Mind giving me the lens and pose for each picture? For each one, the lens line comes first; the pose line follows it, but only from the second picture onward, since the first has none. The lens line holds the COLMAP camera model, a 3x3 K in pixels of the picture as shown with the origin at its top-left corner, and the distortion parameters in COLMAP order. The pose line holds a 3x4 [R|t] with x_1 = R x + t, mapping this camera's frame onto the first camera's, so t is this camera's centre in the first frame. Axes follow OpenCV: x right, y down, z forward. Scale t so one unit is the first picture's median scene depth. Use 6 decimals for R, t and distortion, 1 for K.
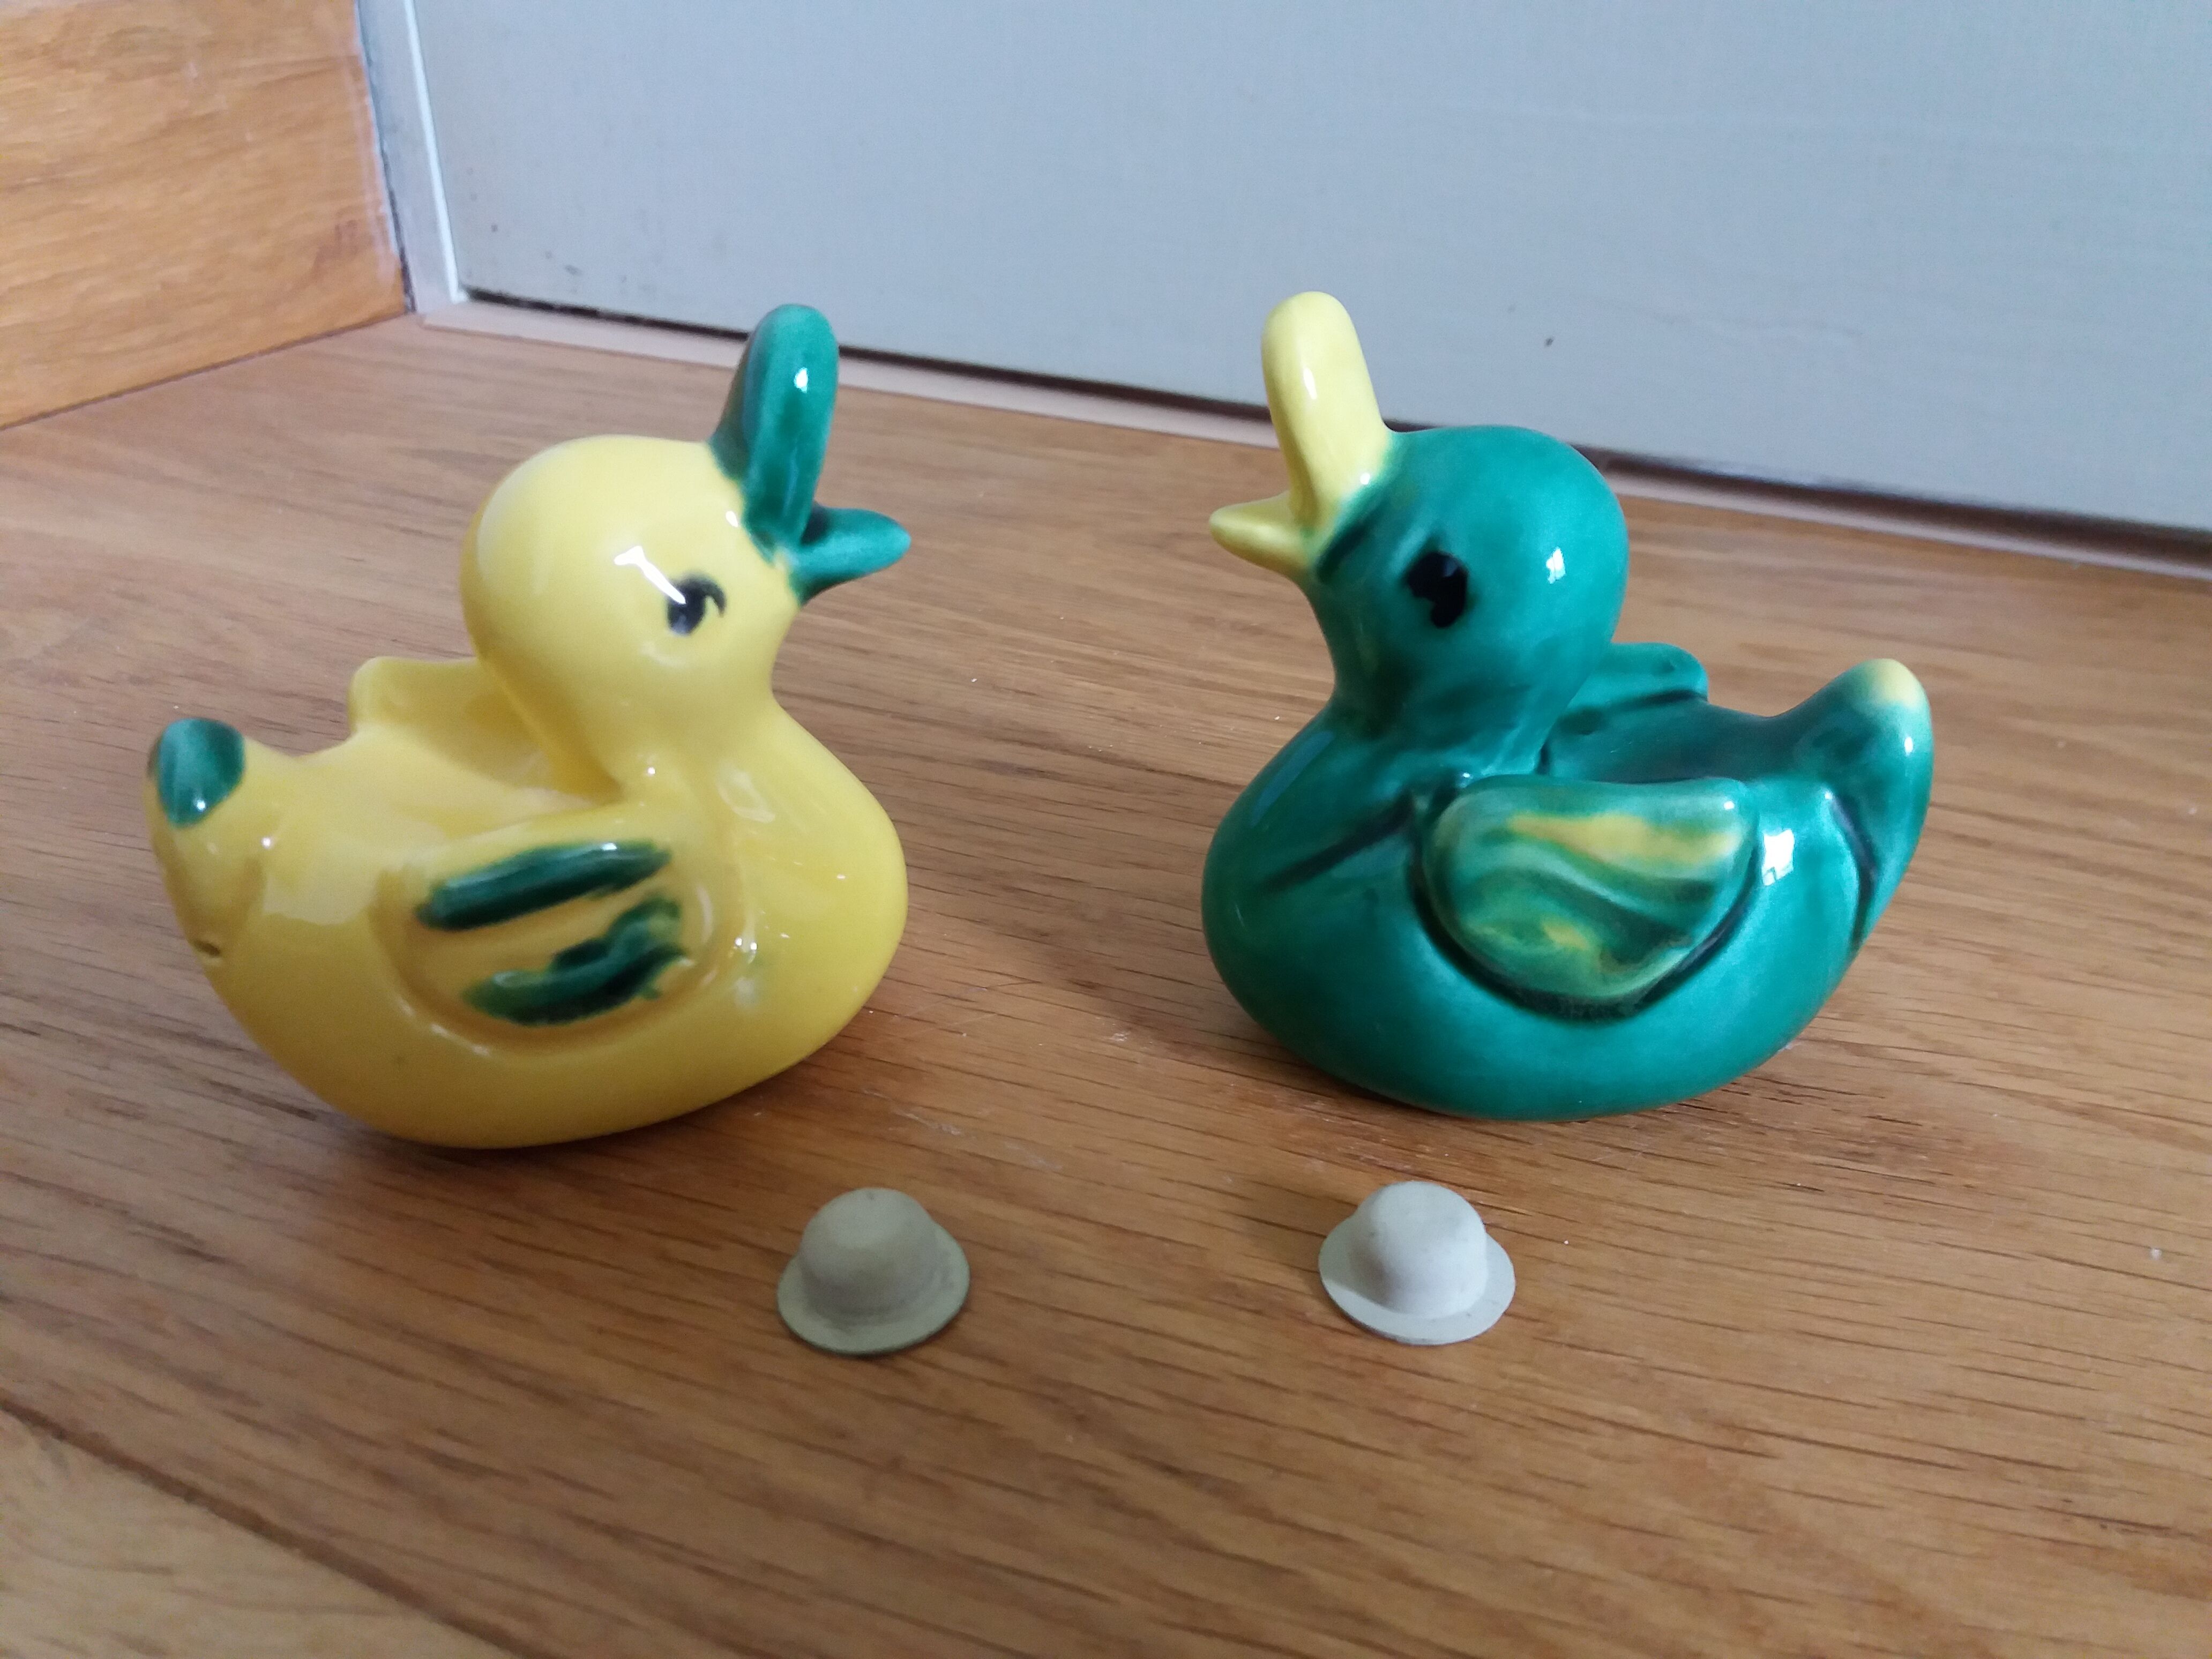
lens RADIAL K [[1851.9, 0, 1106.0], [0, 1851.9, 829.5], [0, 0, 1]] dist [-0.009465, -0.010920]
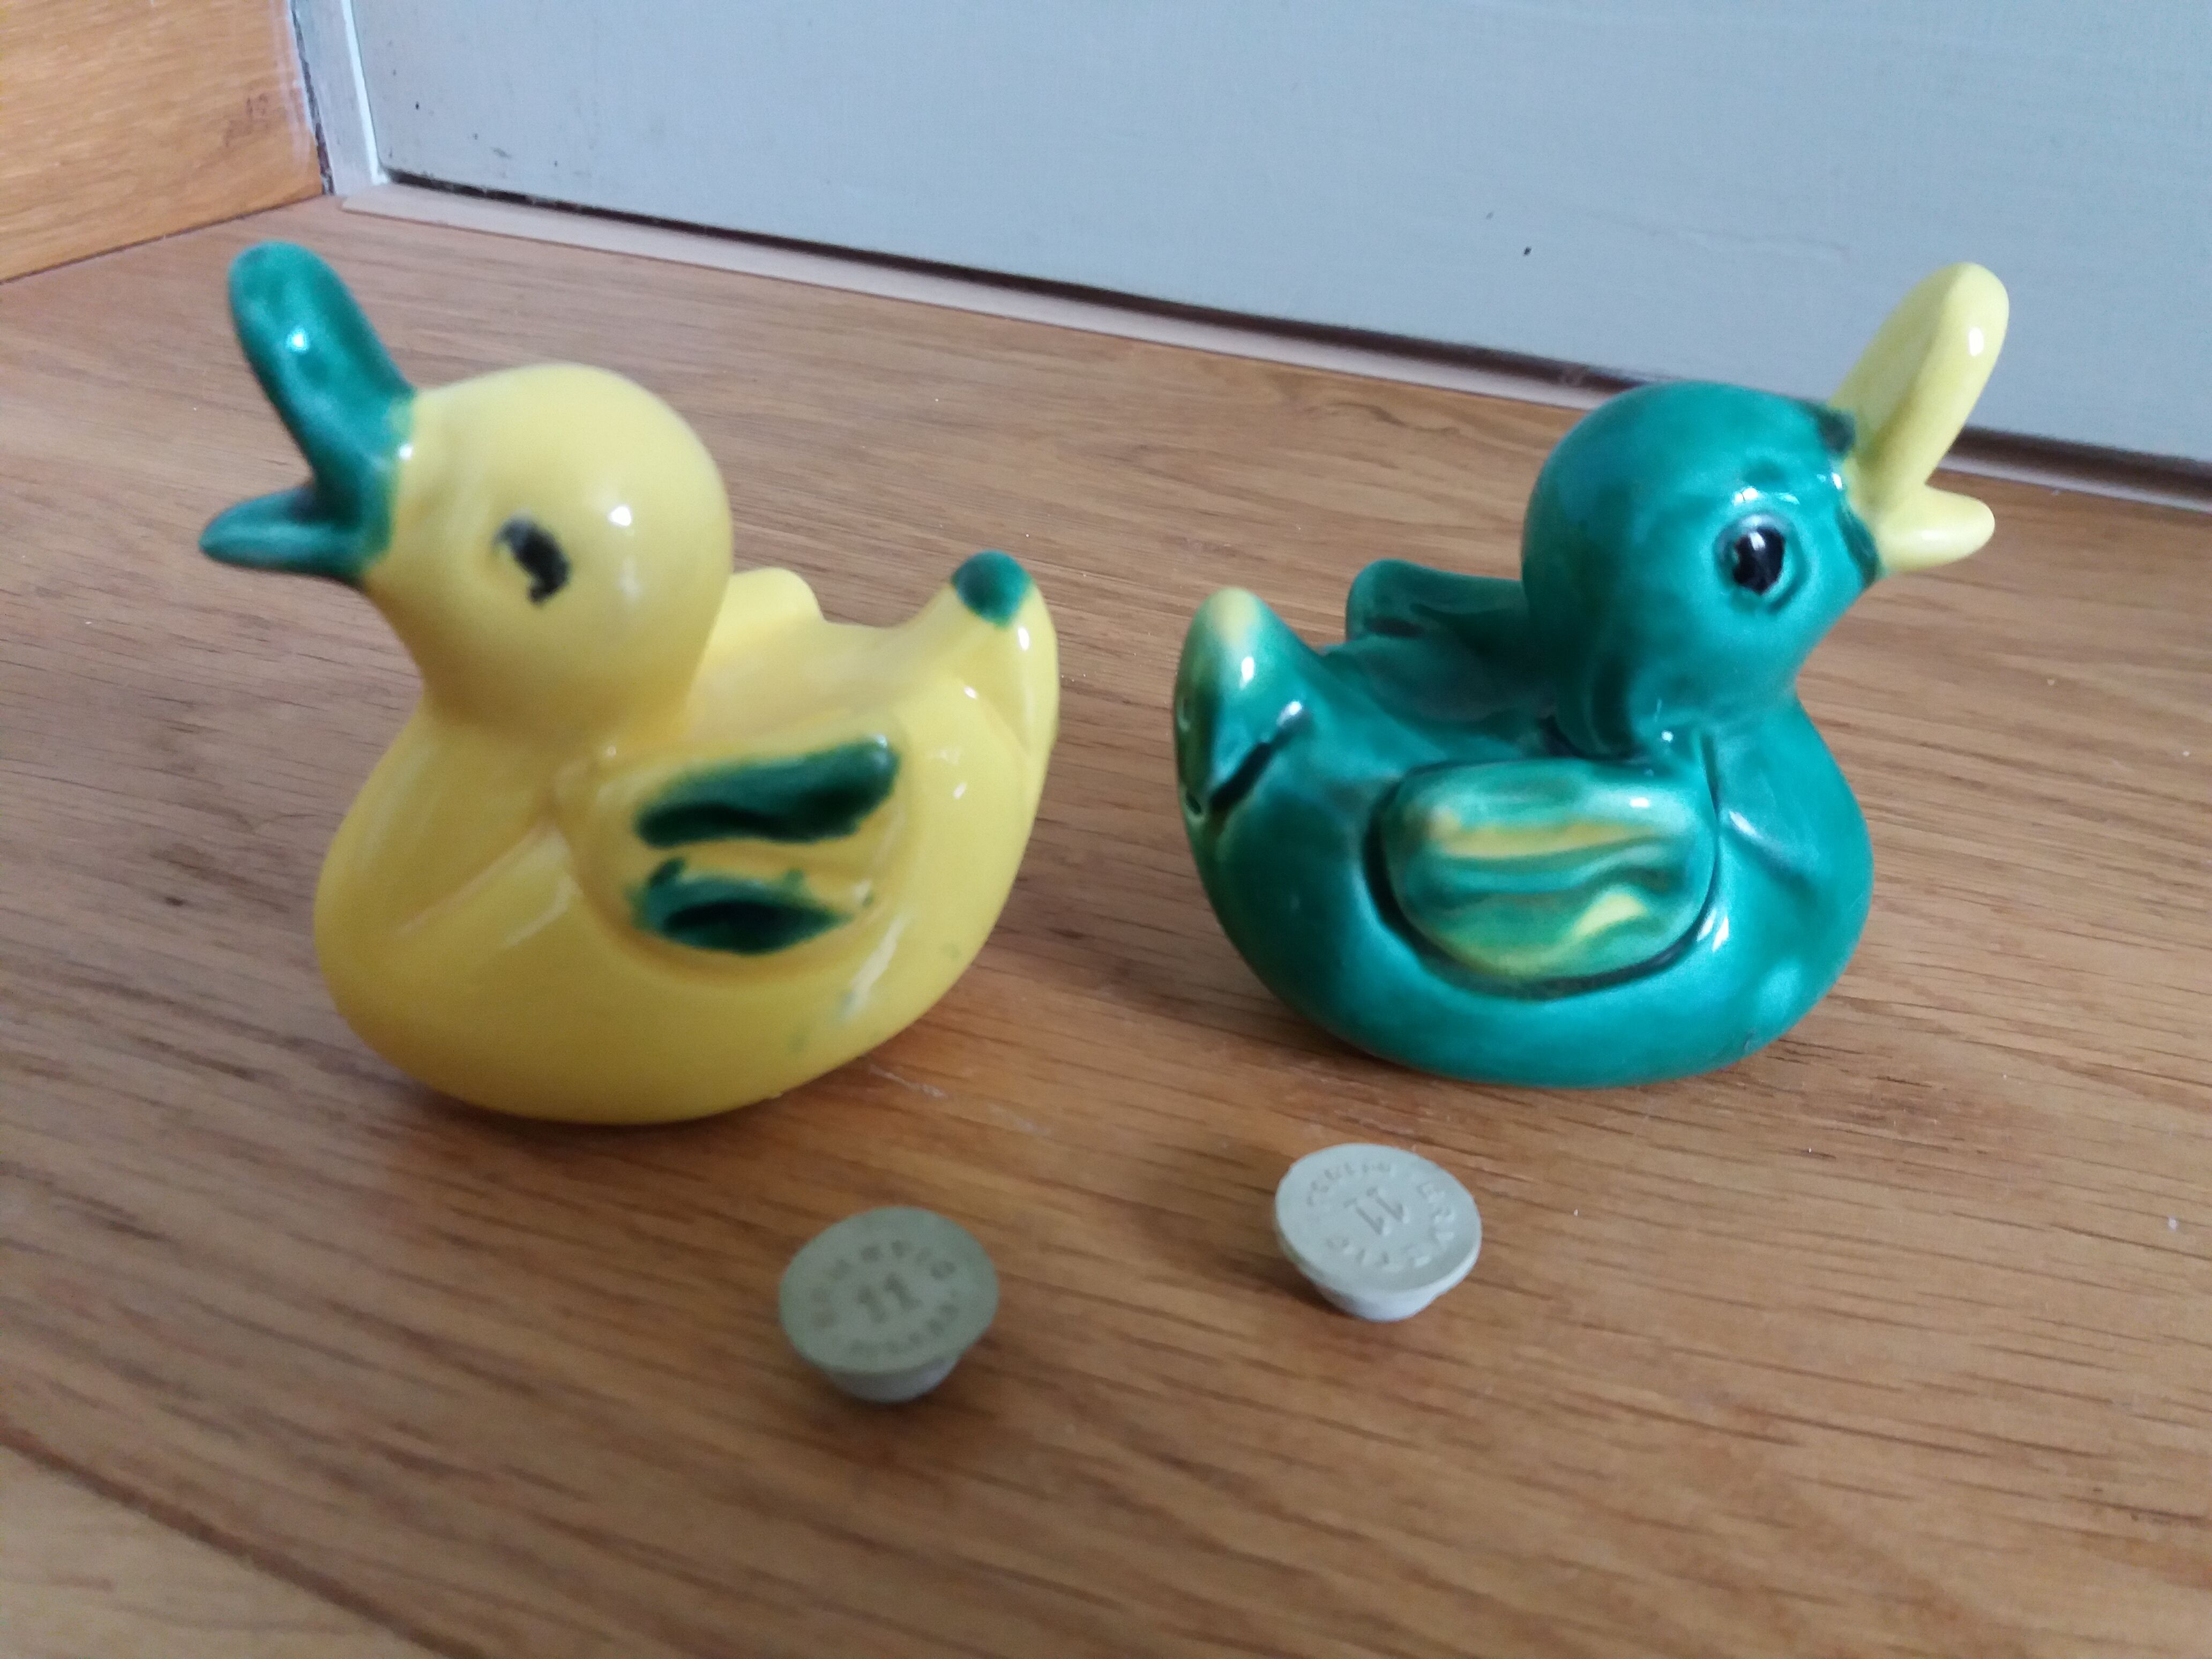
lens RADIAL K [[1851.9, 0, 1106.0], [0, 1851.9, 829.5], [0, 0, 1]] dist [-0.009465, -0.010920]
pose [[0.999189, 0.006396, 0.039749, -0.034190], [-0.008594, 0.998428, 0.055383, -0.026720], [-0.039332, -0.055680, 0.997674, 0.055590]]
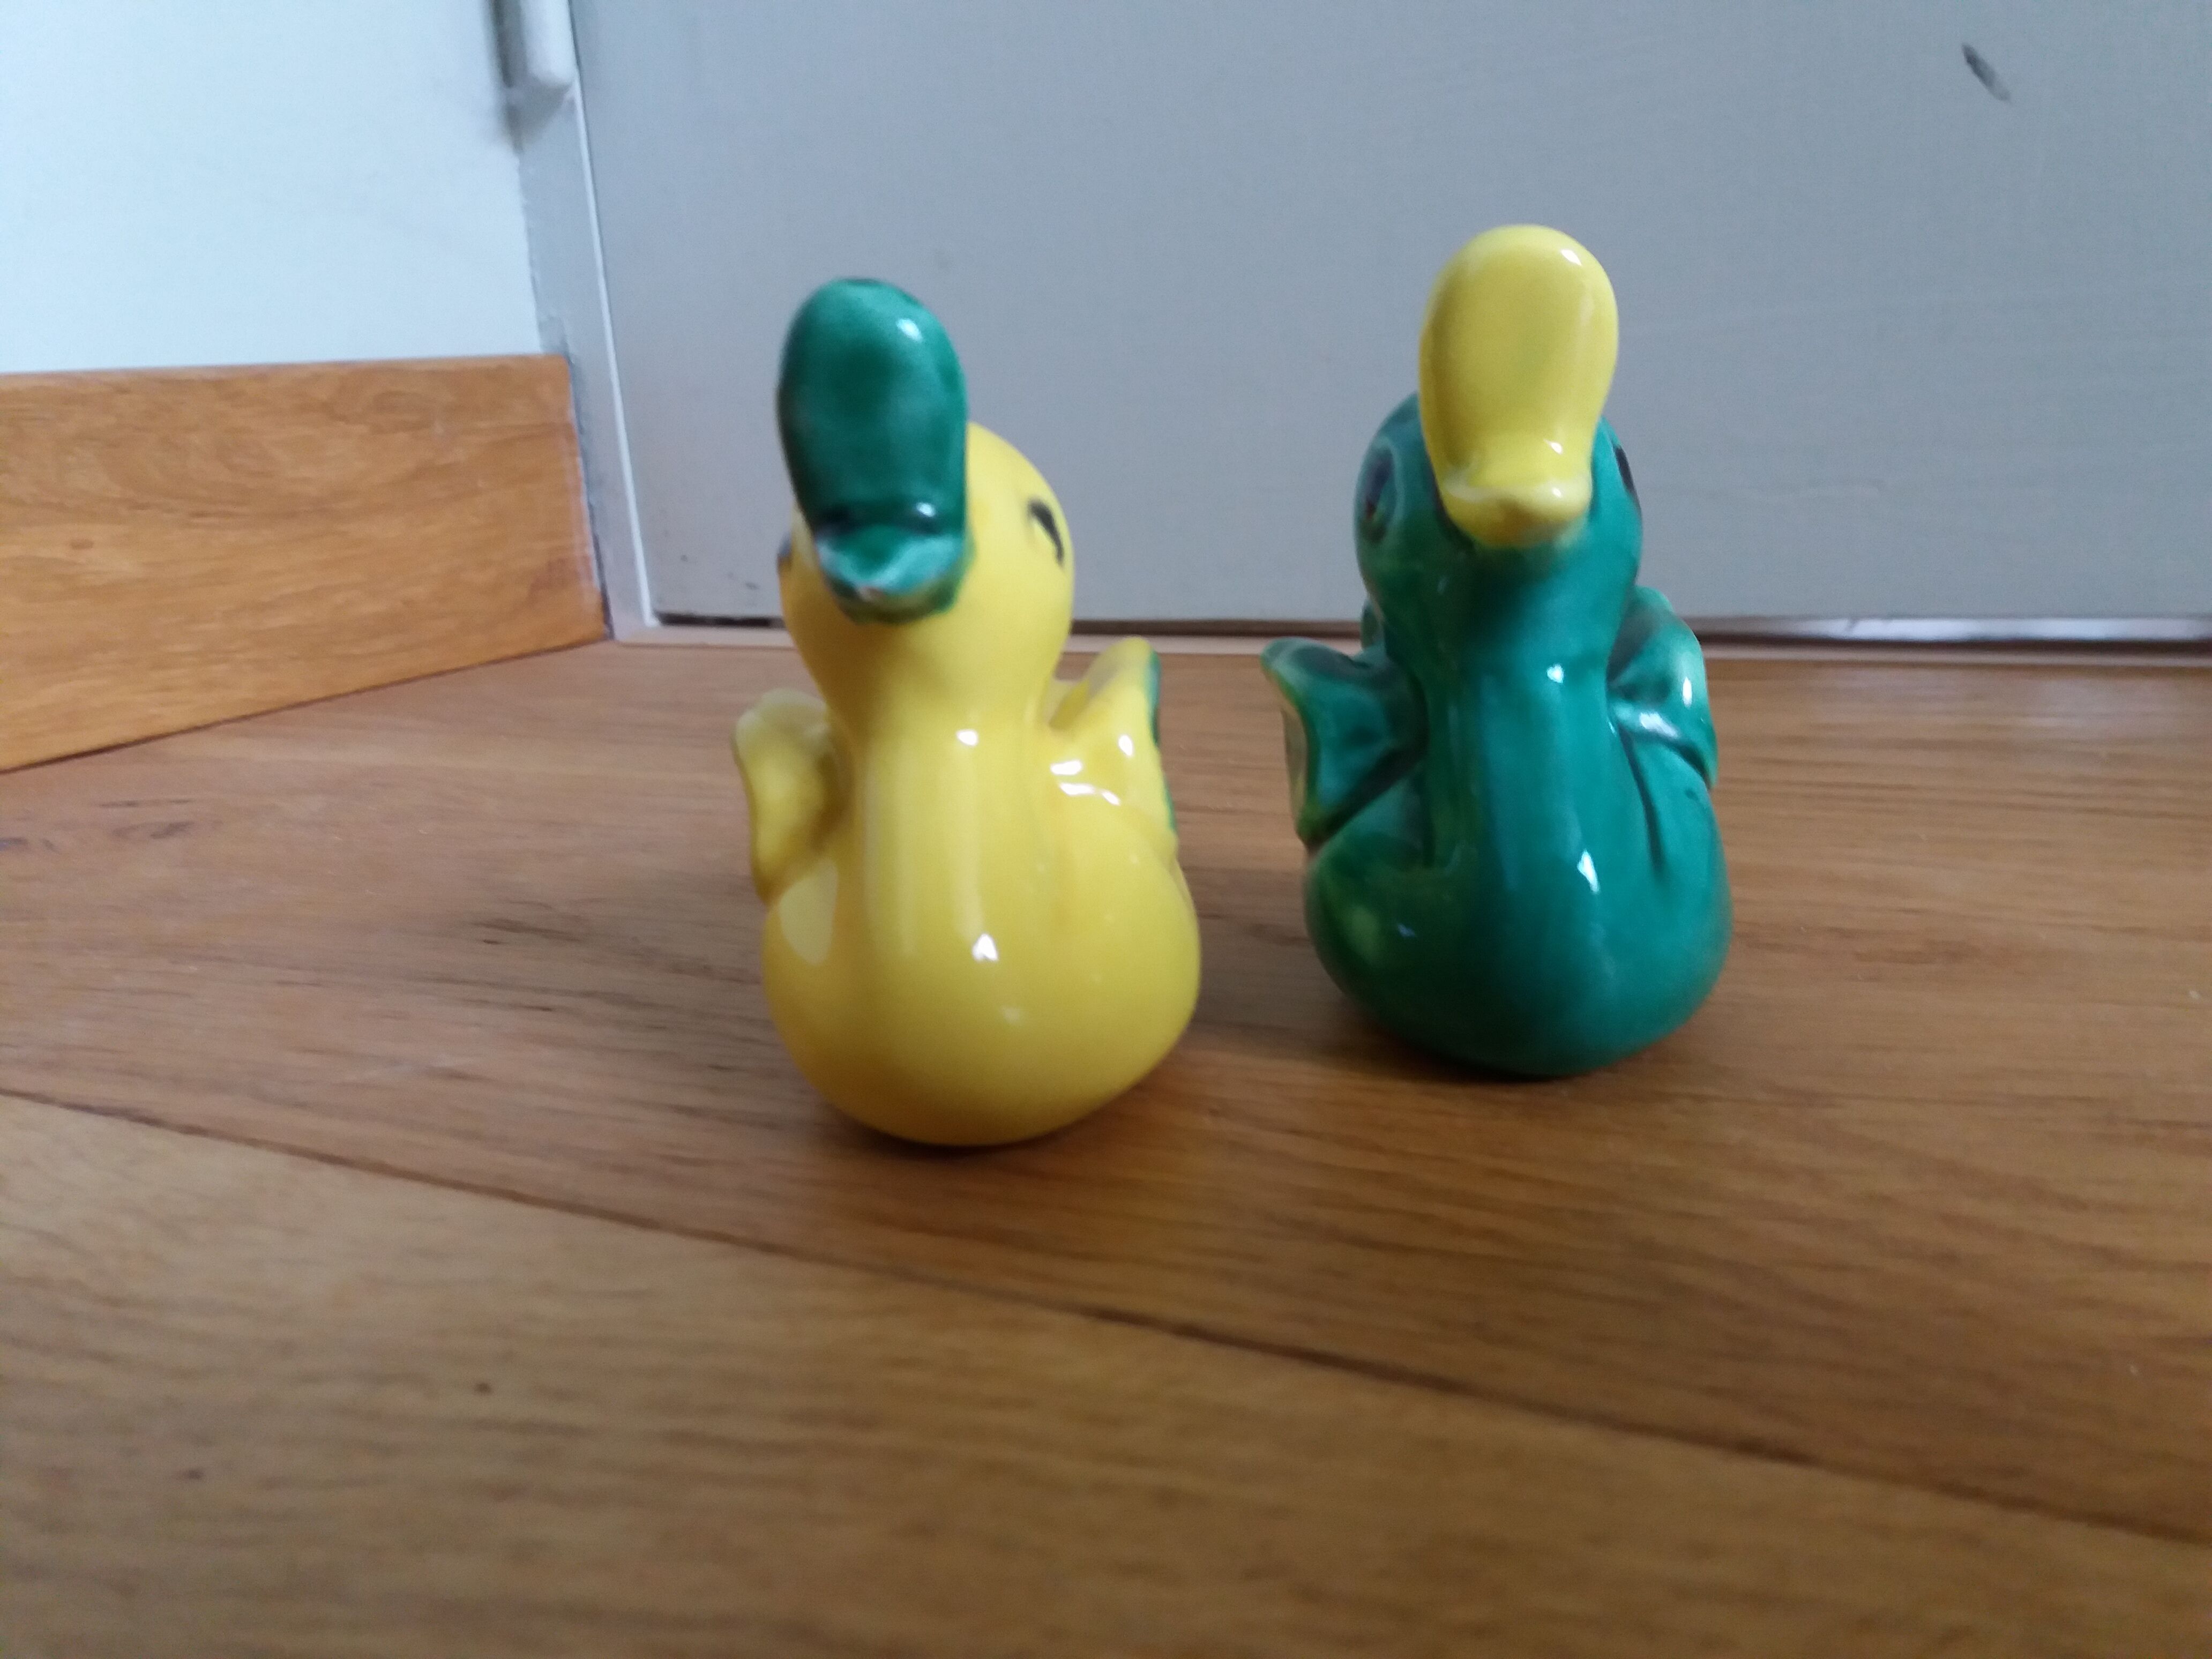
lens RADIAL K [[1845.1, 0, 1106.0], [0, 1845.1, 856.5], [0, 0, 1]] dist [0.000134, -0.014650]
pose [[0.995974, -0.055249, -0.070586, 0.006048], [0.036858, 0.970233, -0.239352, 0.367589], [0.081709, 0.235787, 0.968364, -0.125107]]
